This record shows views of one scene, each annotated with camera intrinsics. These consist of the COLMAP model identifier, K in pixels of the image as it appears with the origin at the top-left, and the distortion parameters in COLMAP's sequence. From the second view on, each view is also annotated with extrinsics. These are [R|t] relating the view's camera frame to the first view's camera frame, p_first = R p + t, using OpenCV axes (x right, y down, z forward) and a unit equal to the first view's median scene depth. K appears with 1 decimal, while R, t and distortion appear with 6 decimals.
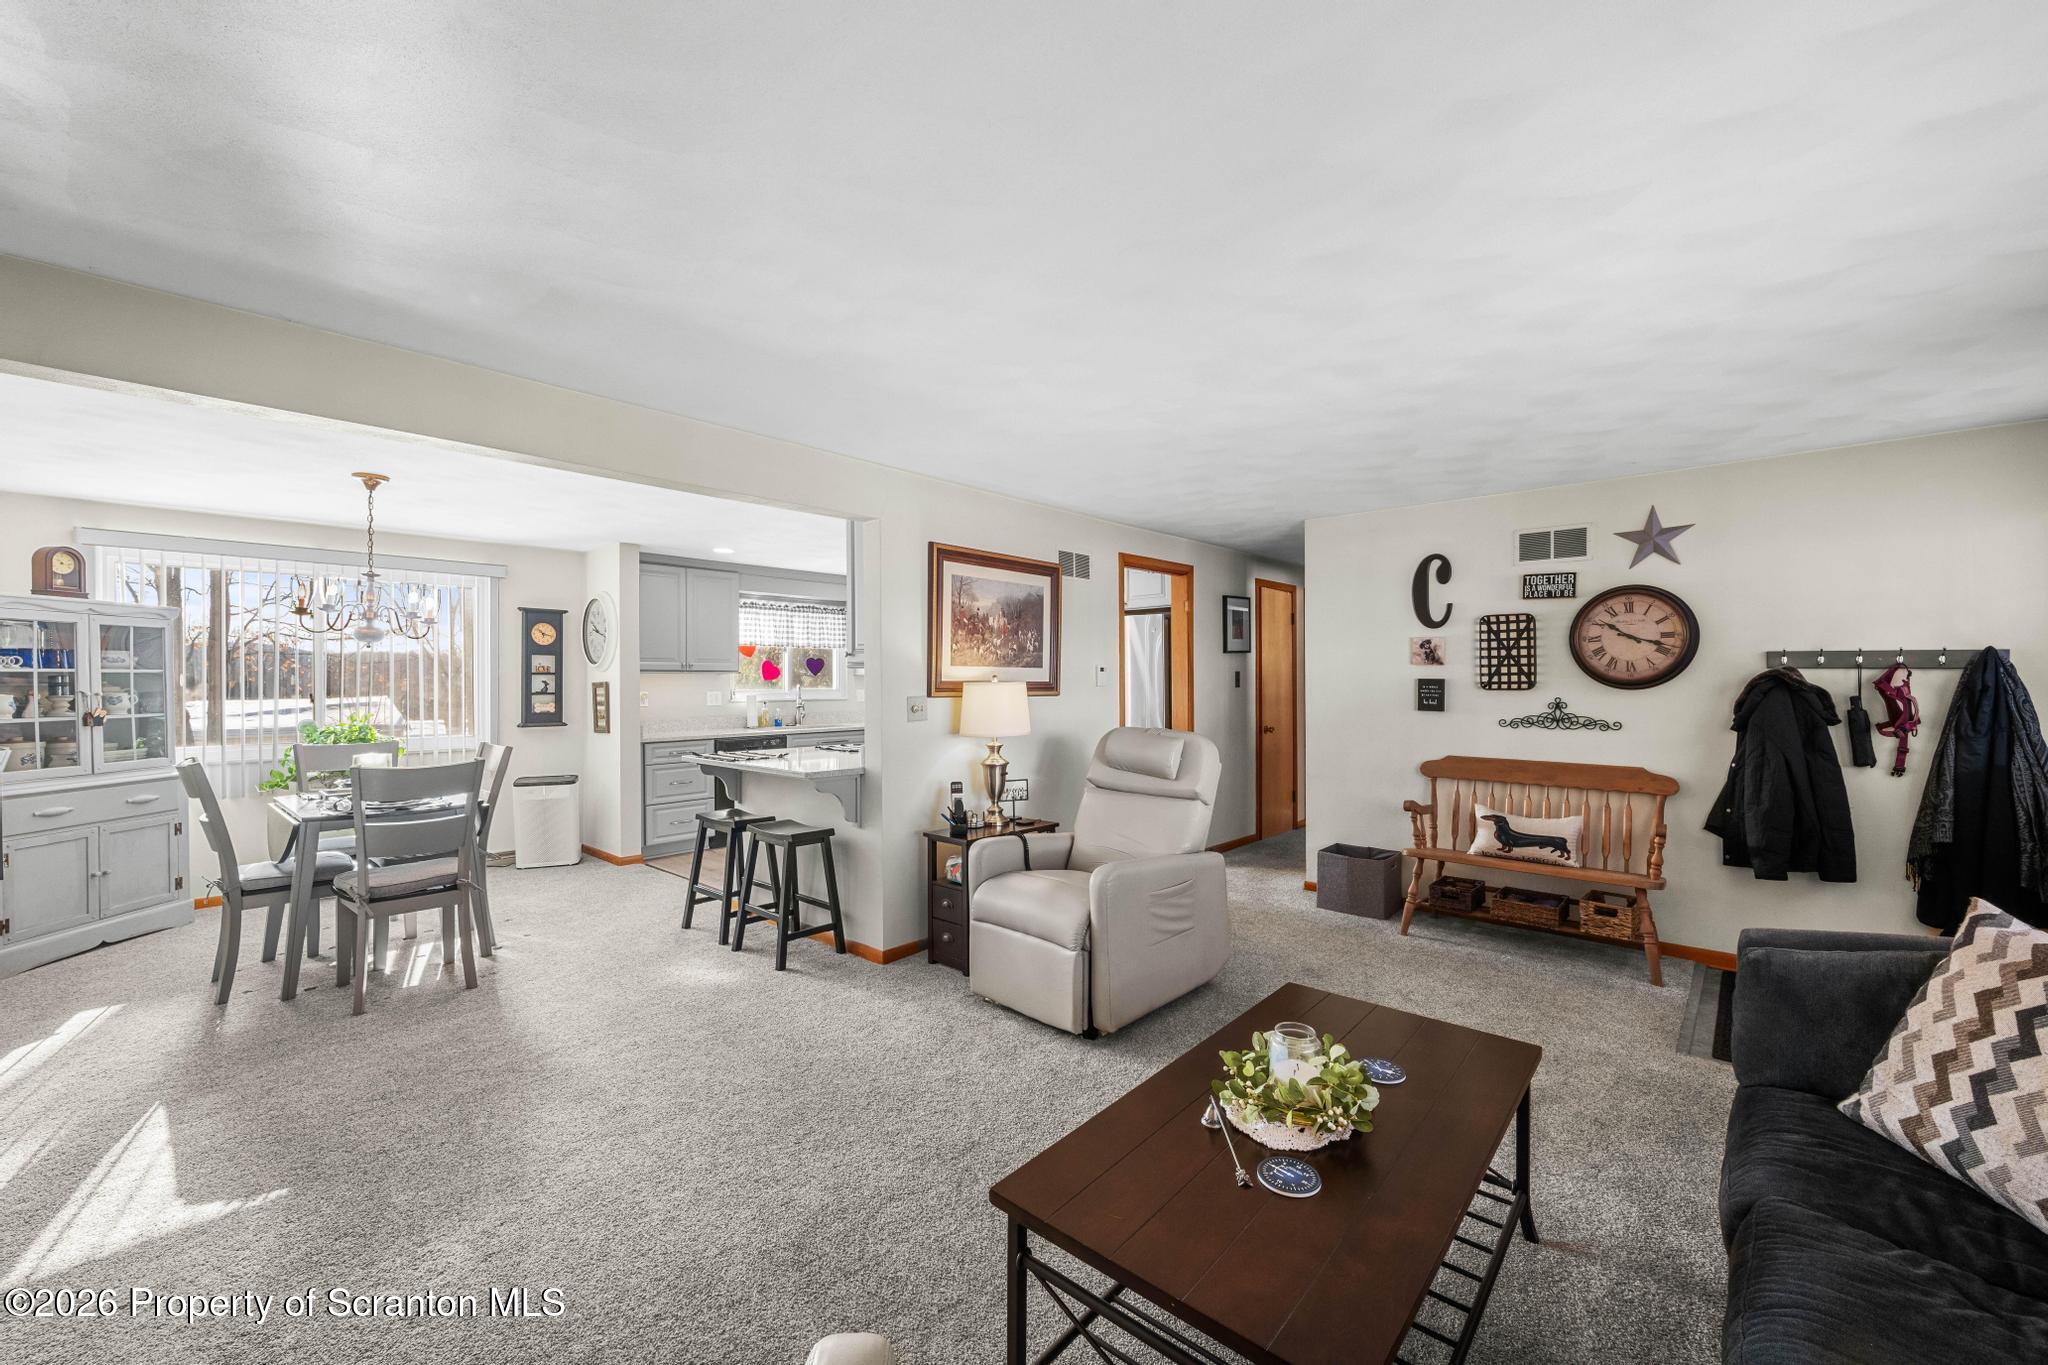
lens RADIAL K [[810.7, 0, 1026.2], [0, 810.7, 679.7], [0, 0, 1]] dist [0.000027, -0.000273]
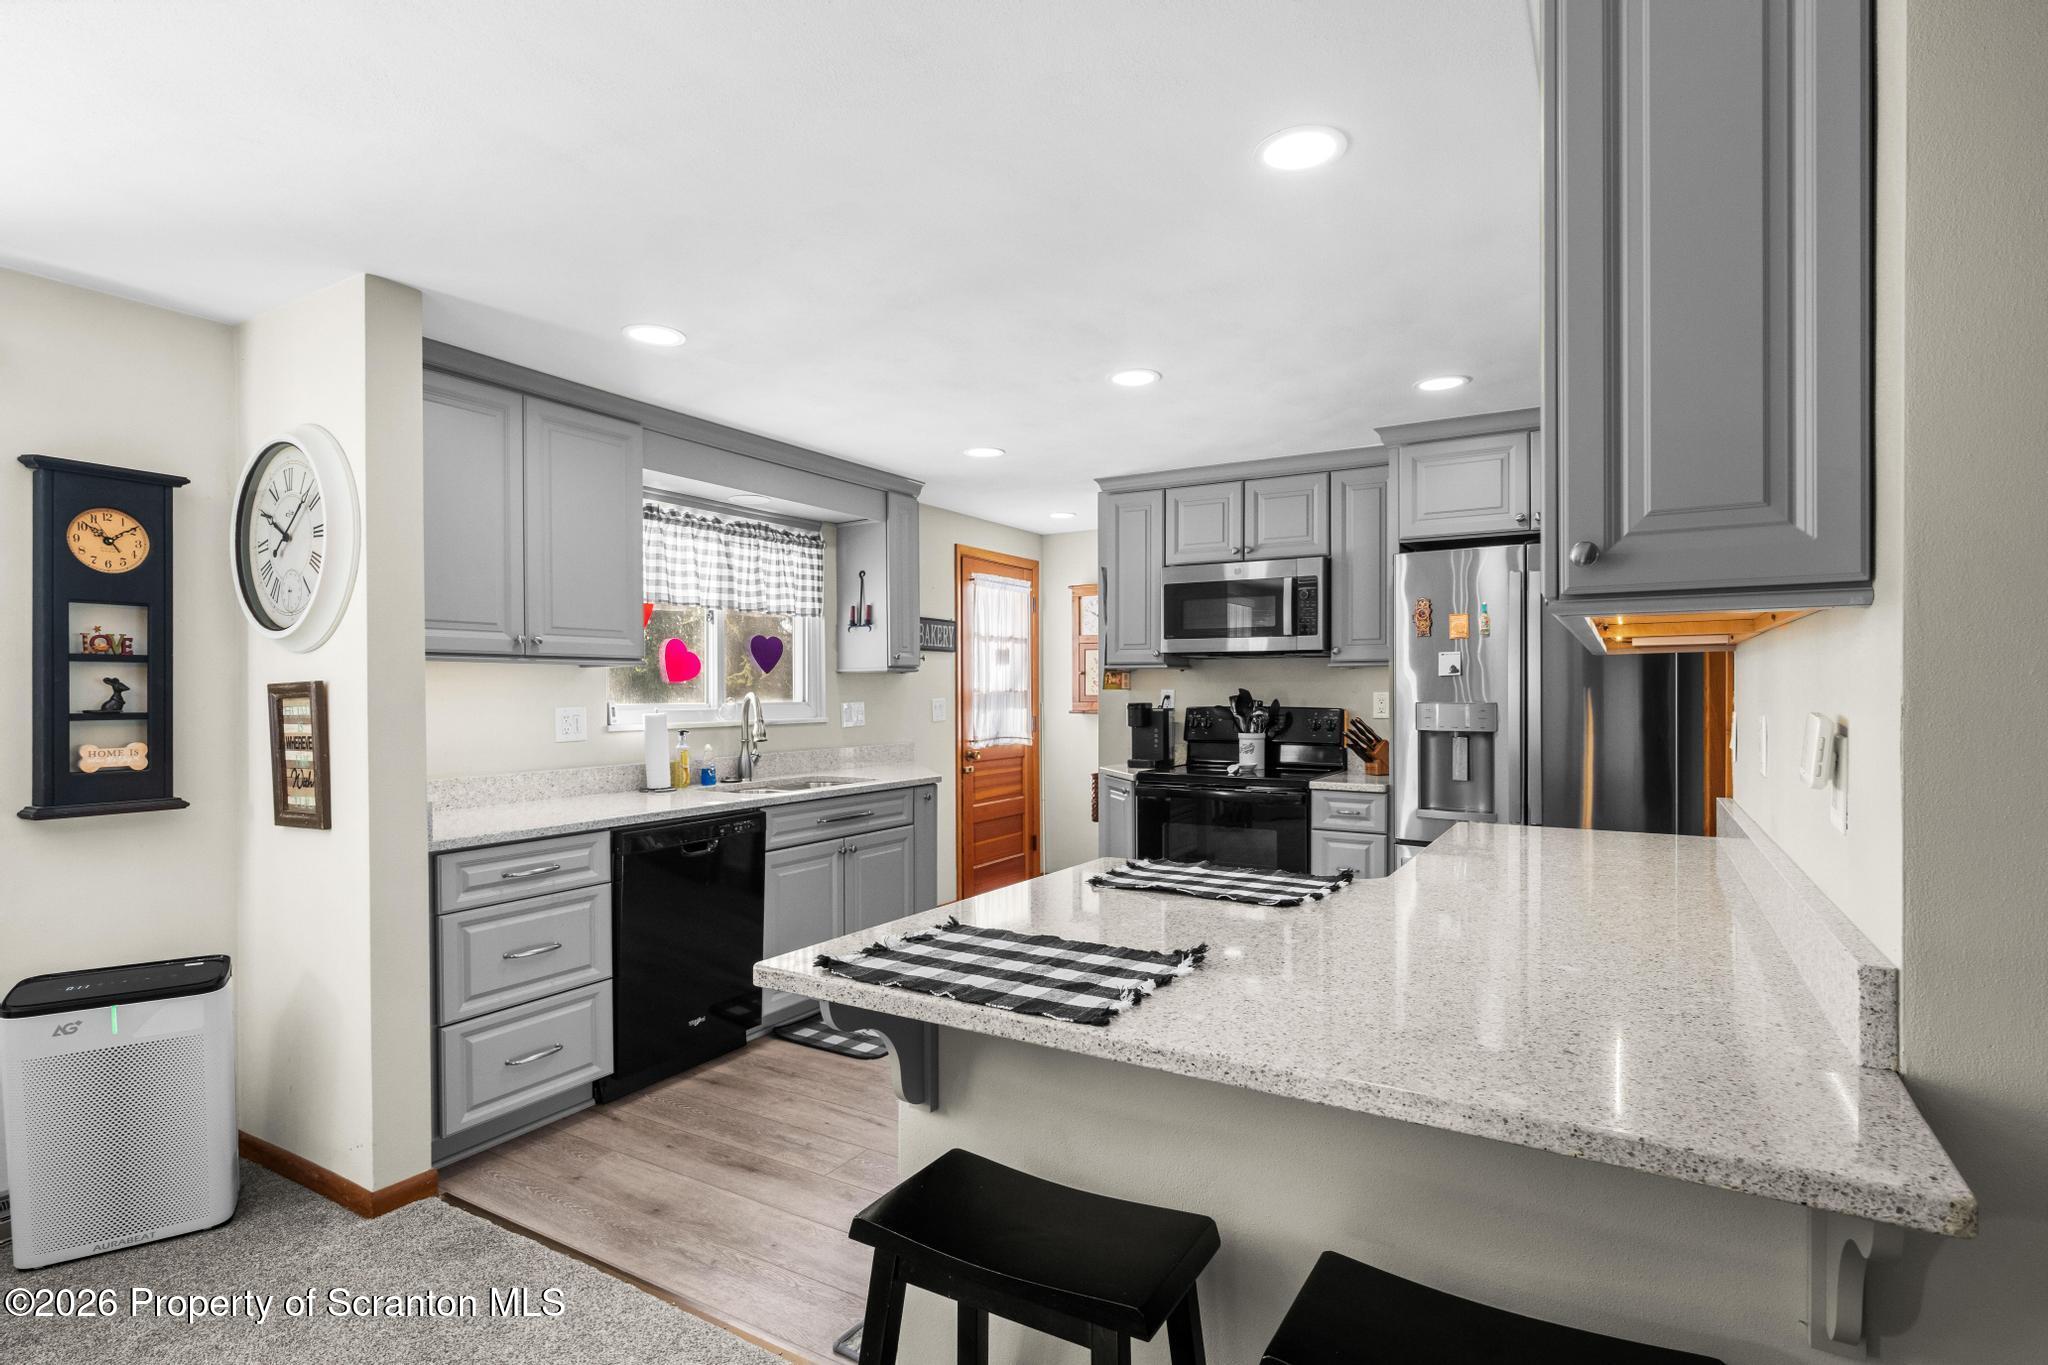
lens RADIAL K [[1008.2, 0, 1024.8], [0, 1008.2, 697.9], [0, 0, 1]] dist [-0.009151, 0.001521]
pose [[0.979975, -0.002091, 0.199110, -0.300824], [0.000224, 0.999956, 0.009403, 0.005495], [-0.199121, -0.009170, 0.979932, 0.508590]]
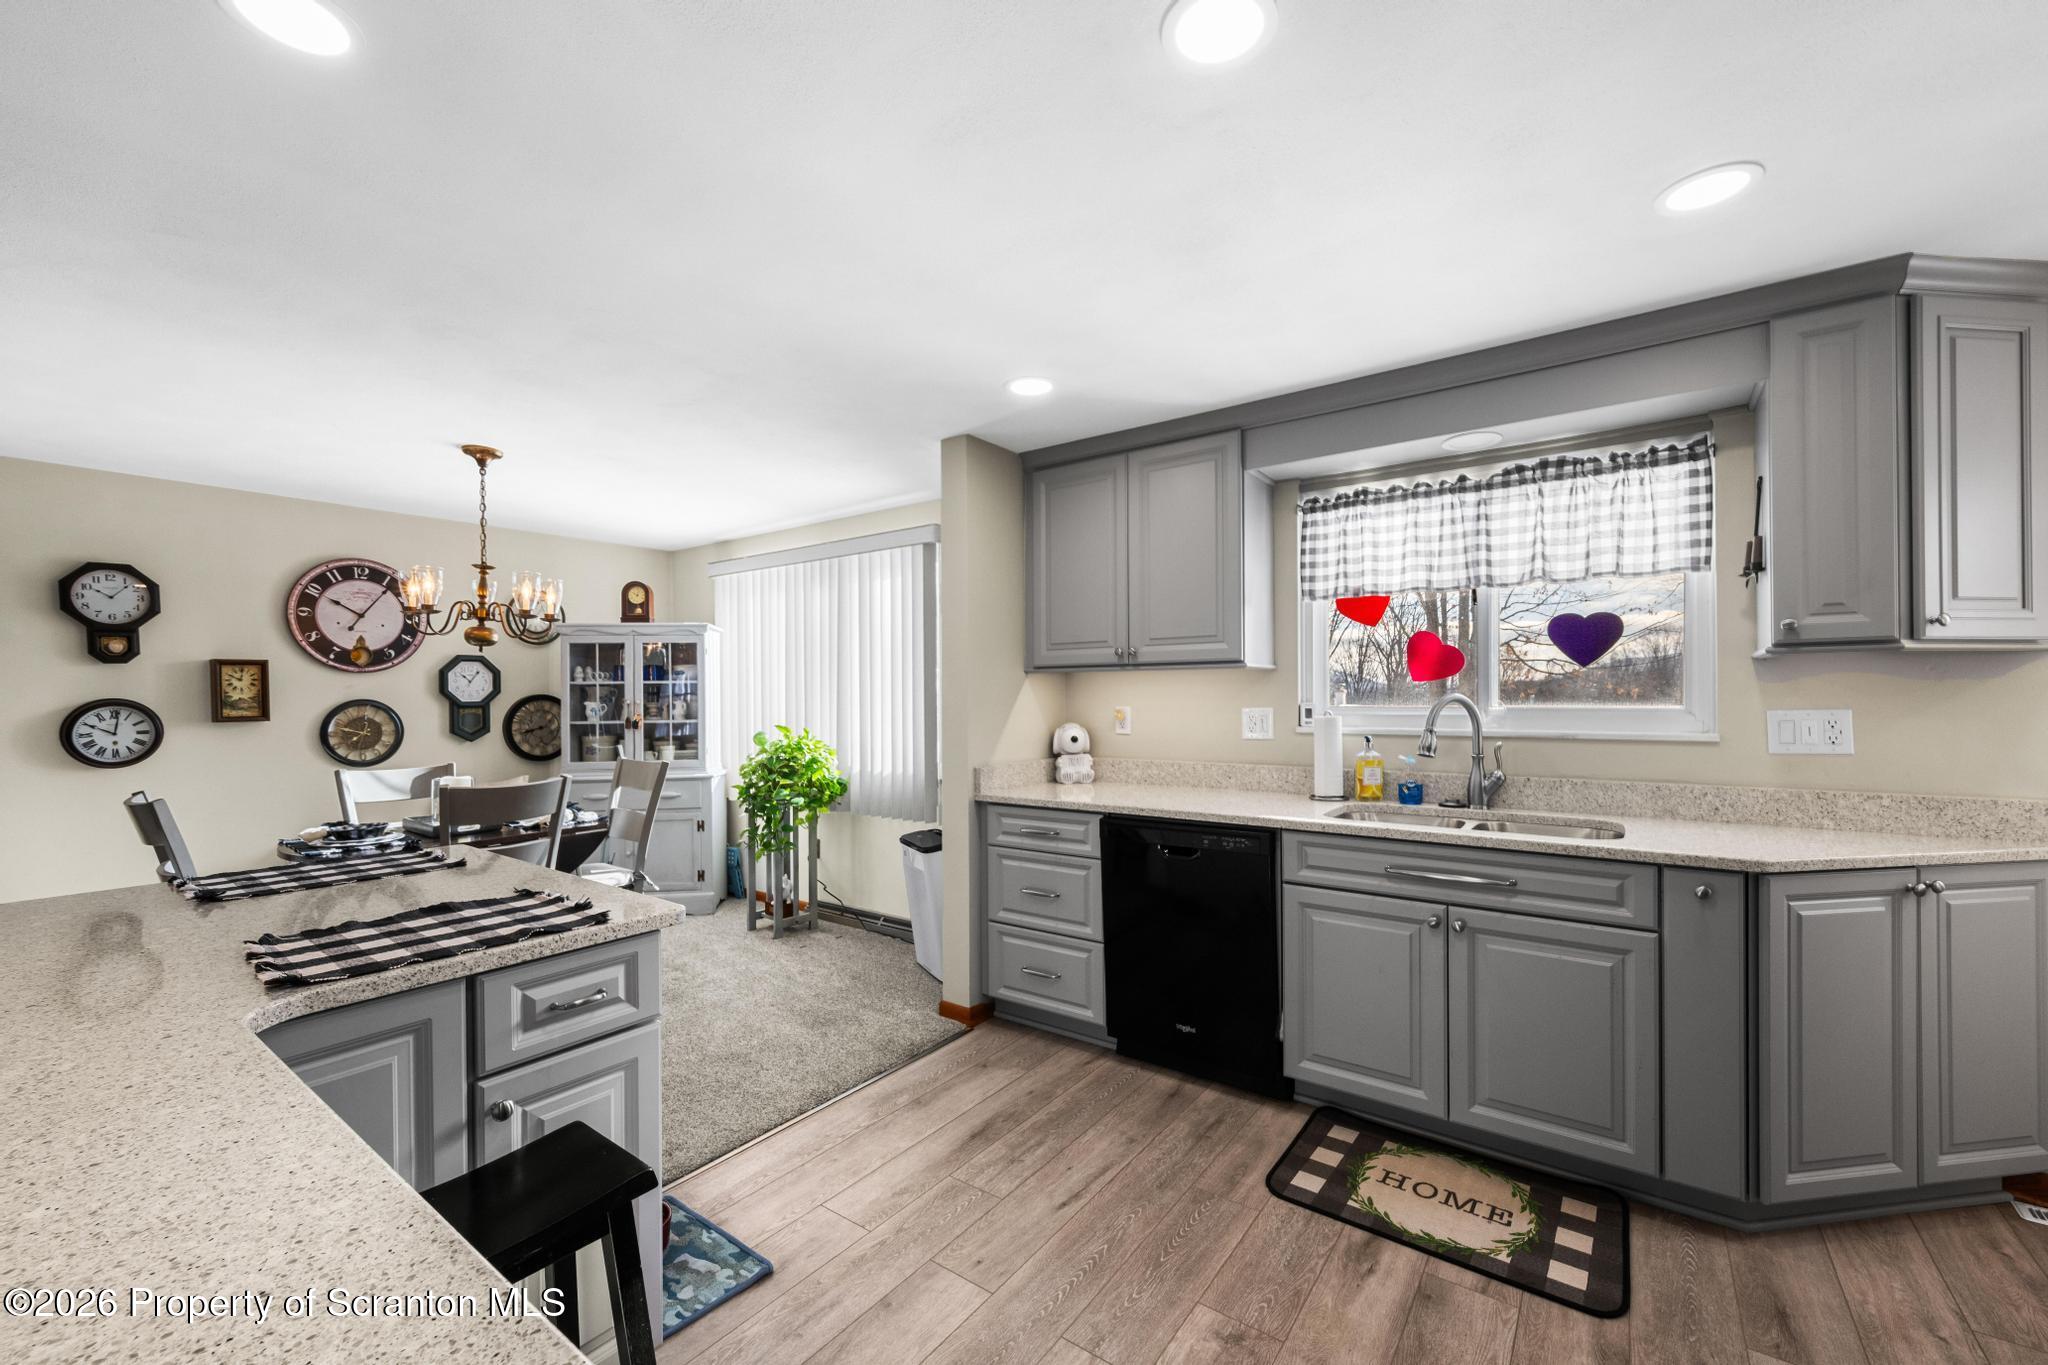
lens RADIAL K [[810.7, 0, 1025.0], [0, 810.7, 700.4], [0, 0, 1]] dist [0.000027, -0.000273]
pose [[0.104841, 0.008898, -0.994449, 0.064473], [0.008558, 0.999915, 0.009849, 0.005595], [0.994452, -0.009543, 0.104756, 0.961188]]
